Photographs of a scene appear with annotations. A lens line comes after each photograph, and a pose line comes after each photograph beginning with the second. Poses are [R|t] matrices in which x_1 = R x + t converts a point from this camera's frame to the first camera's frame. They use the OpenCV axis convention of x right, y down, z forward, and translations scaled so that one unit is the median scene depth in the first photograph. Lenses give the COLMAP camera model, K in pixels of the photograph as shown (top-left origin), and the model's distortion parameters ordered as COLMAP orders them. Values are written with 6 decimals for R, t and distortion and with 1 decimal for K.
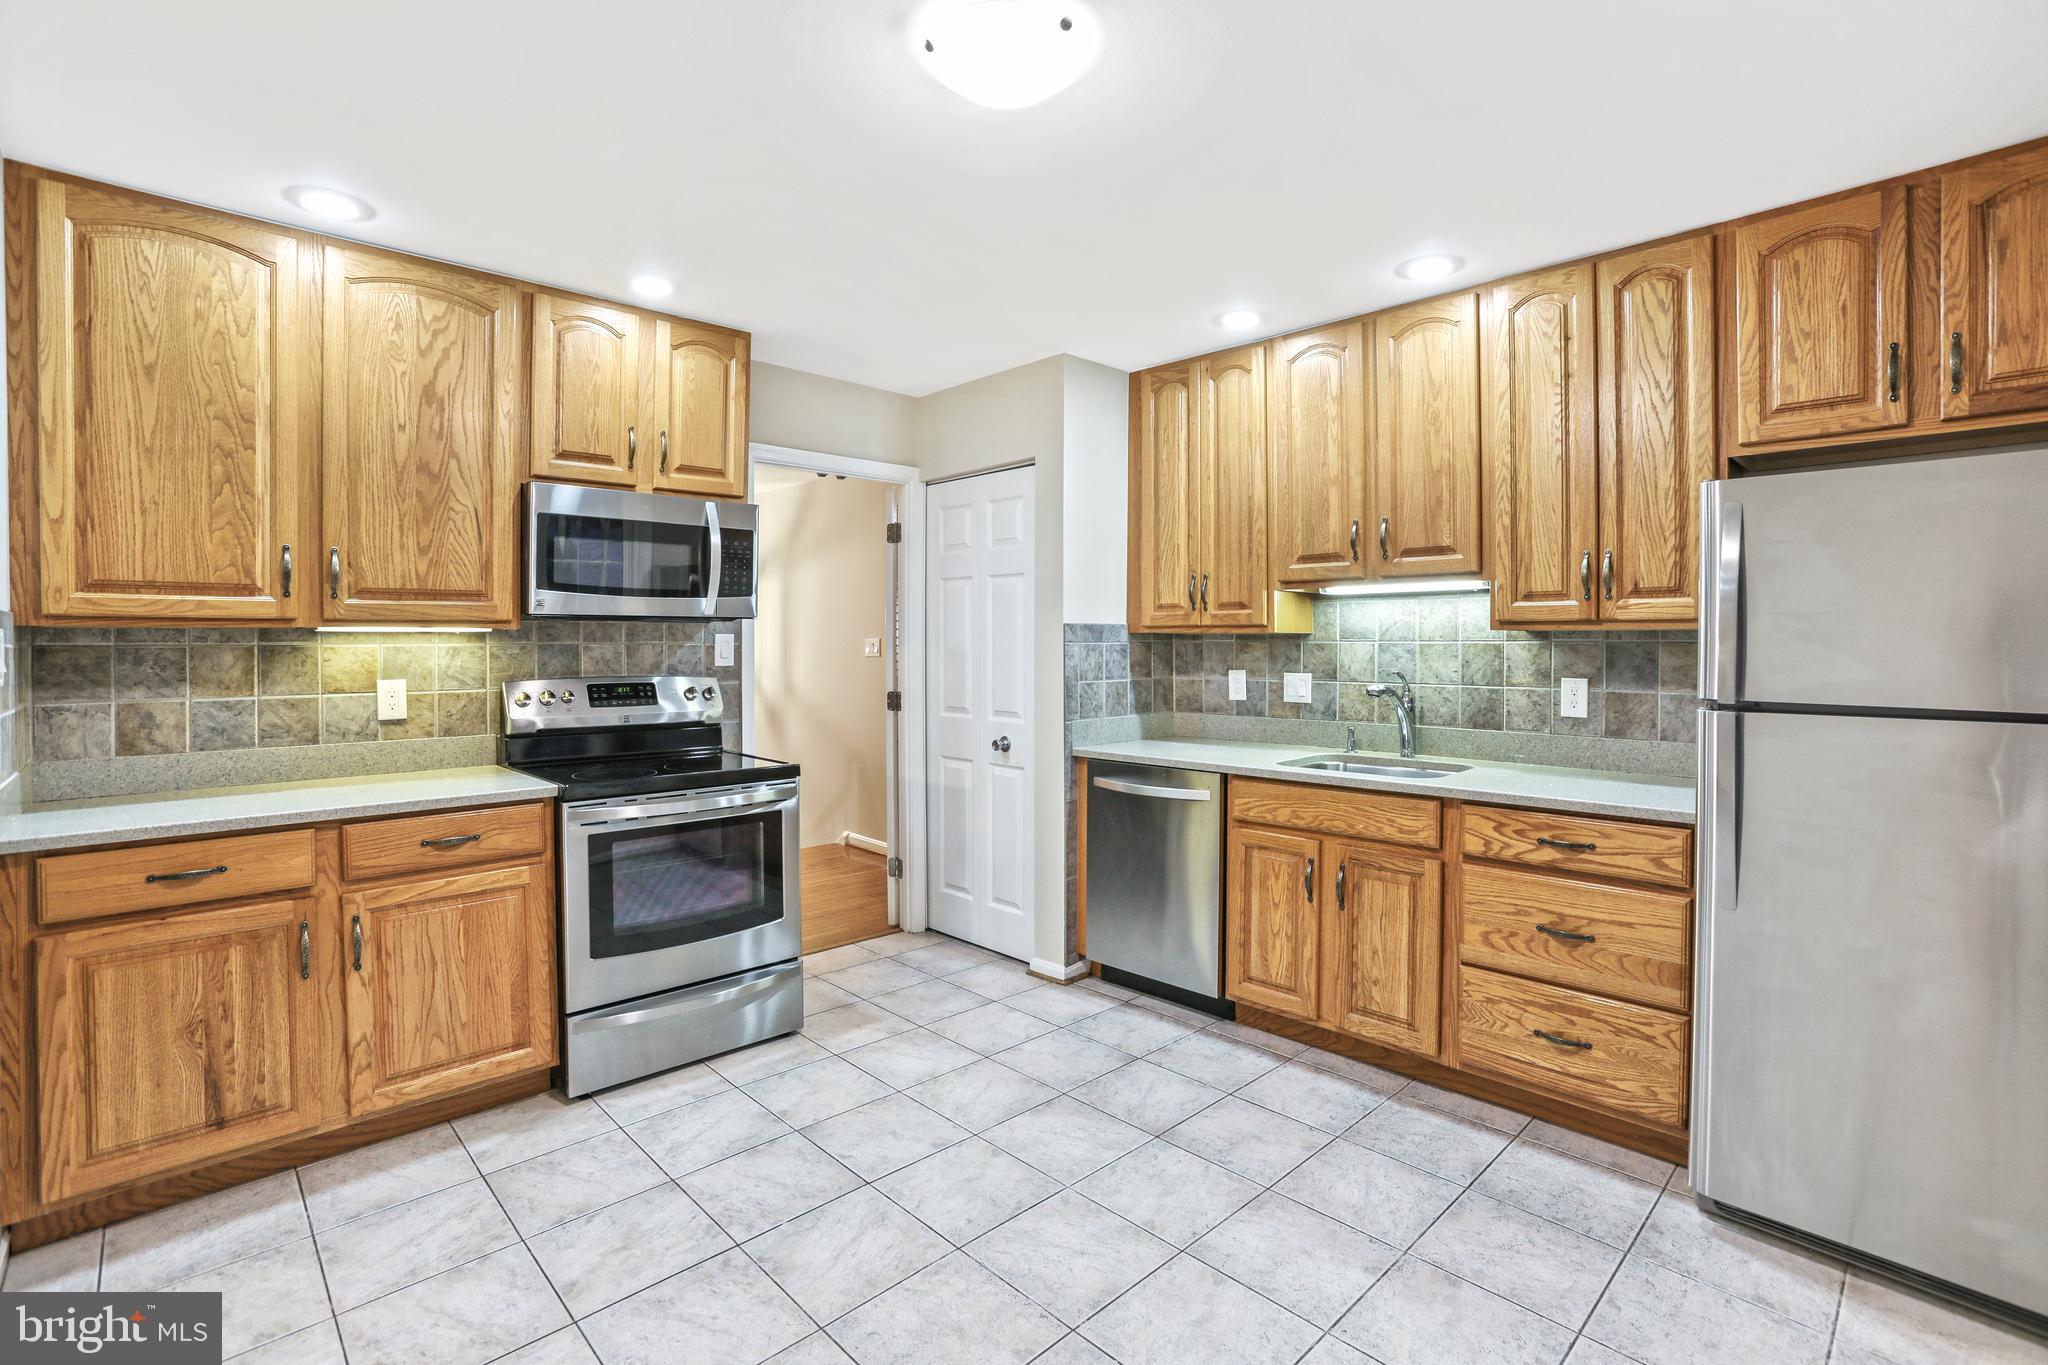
lens RADIAL K [[936.7, 0, 995.5], [0, 936.7, 637.8], [0, 0, 1]] dist [-0.045581, 0.016274]
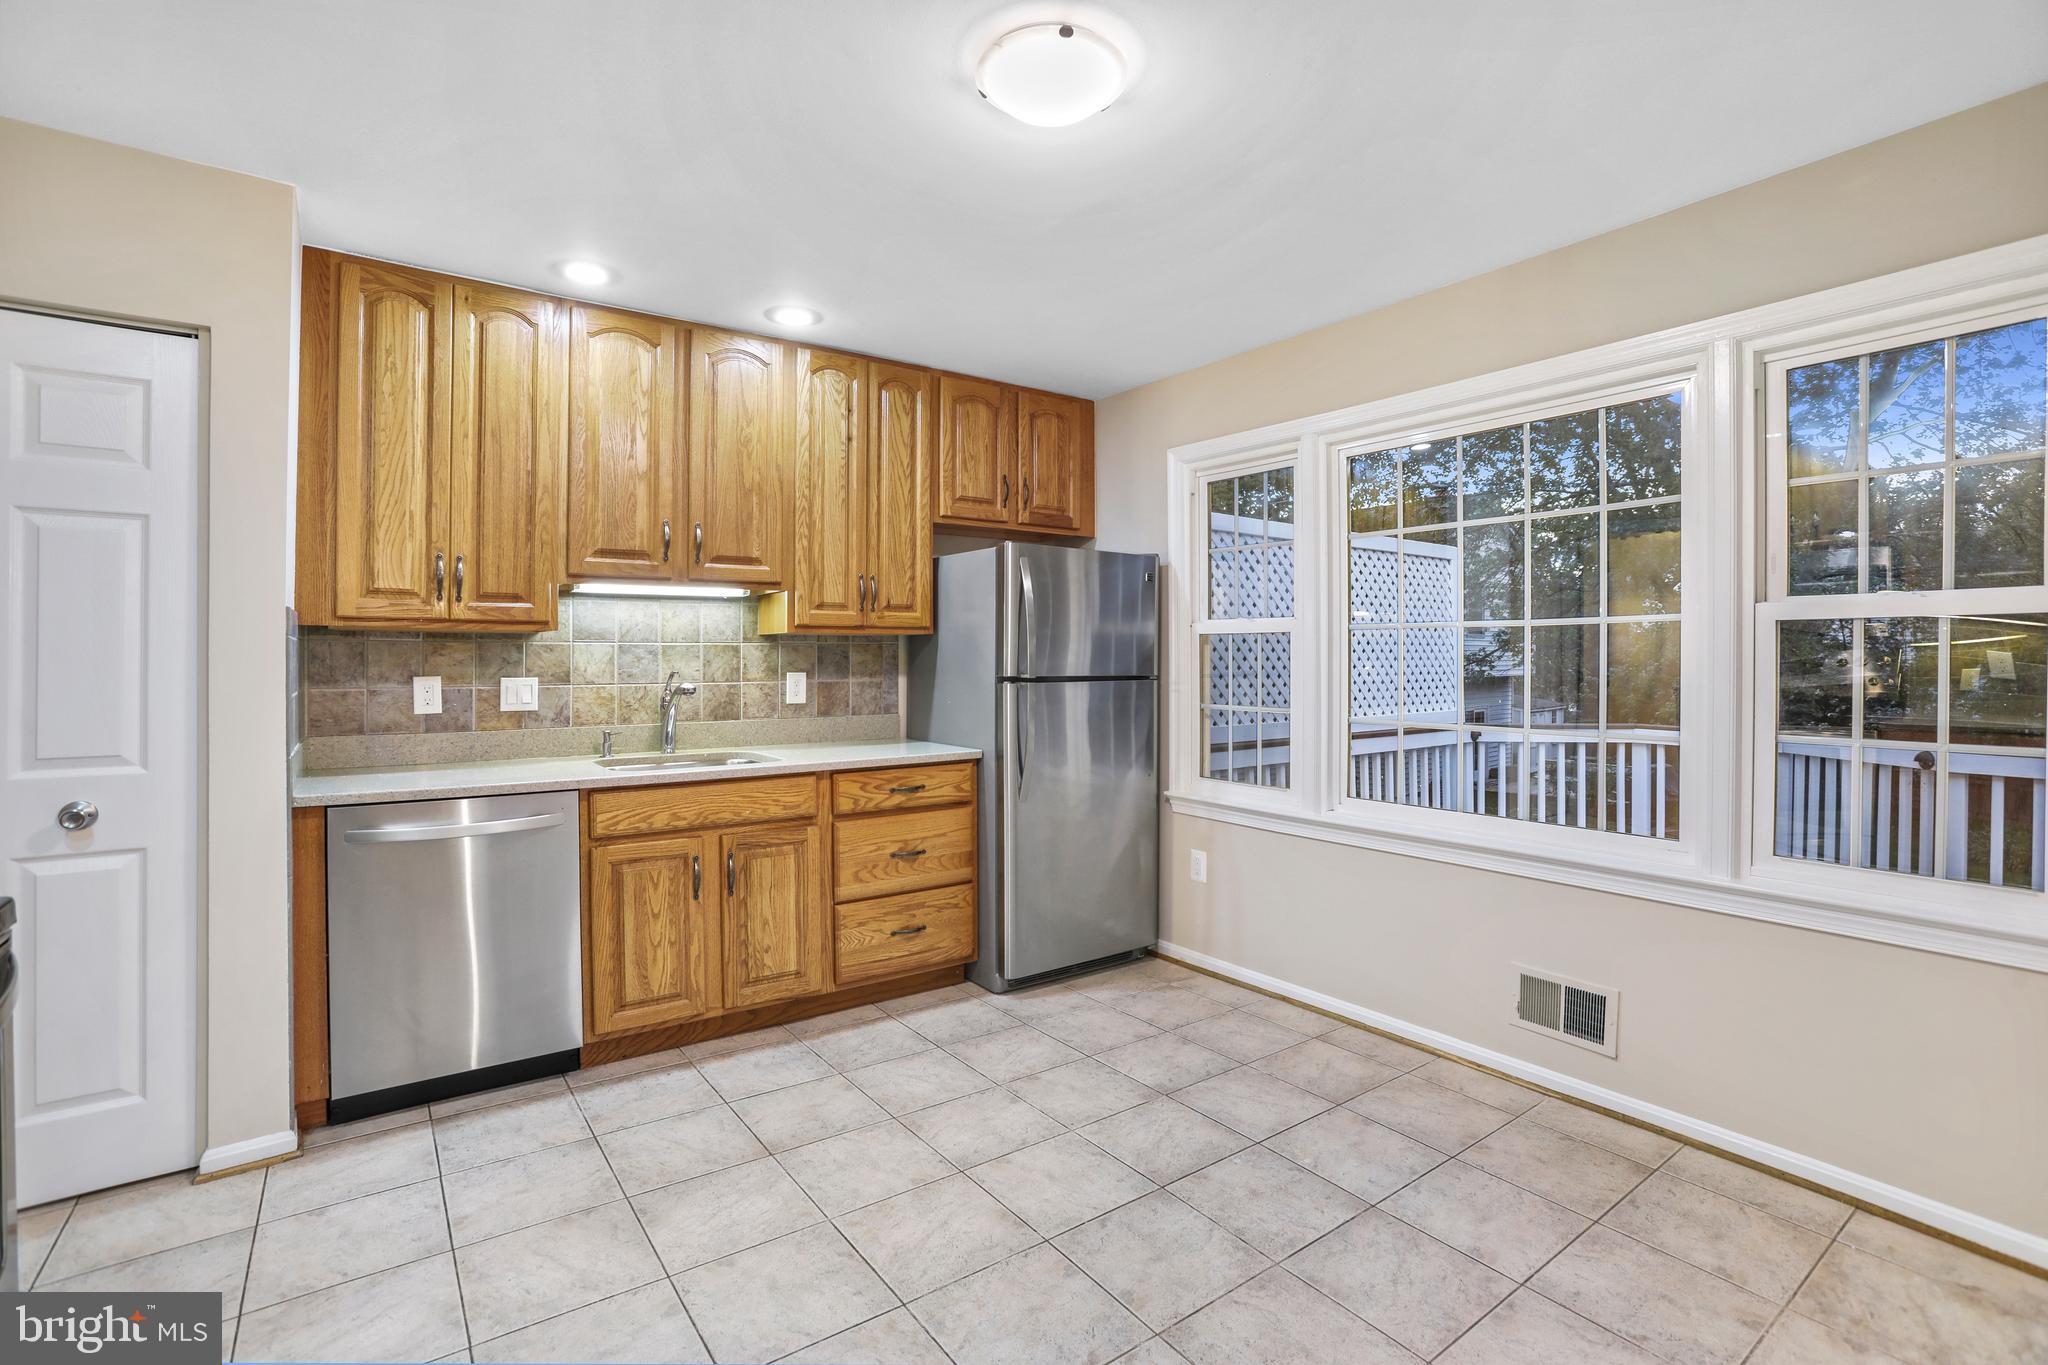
lens RADIAL K [[936.7, 0, 1022.1], [0, 936.7, 678.1], [0, 0, 1]] dist [-0.045581, 0.016274]
pose [[0.158852, -0.020649, 0.987086, -0.599901], [-0.003562, 0.999763, 0.021487, 0.023091], [-0.987296, -0.006929, 0.158741, 0.501632]]
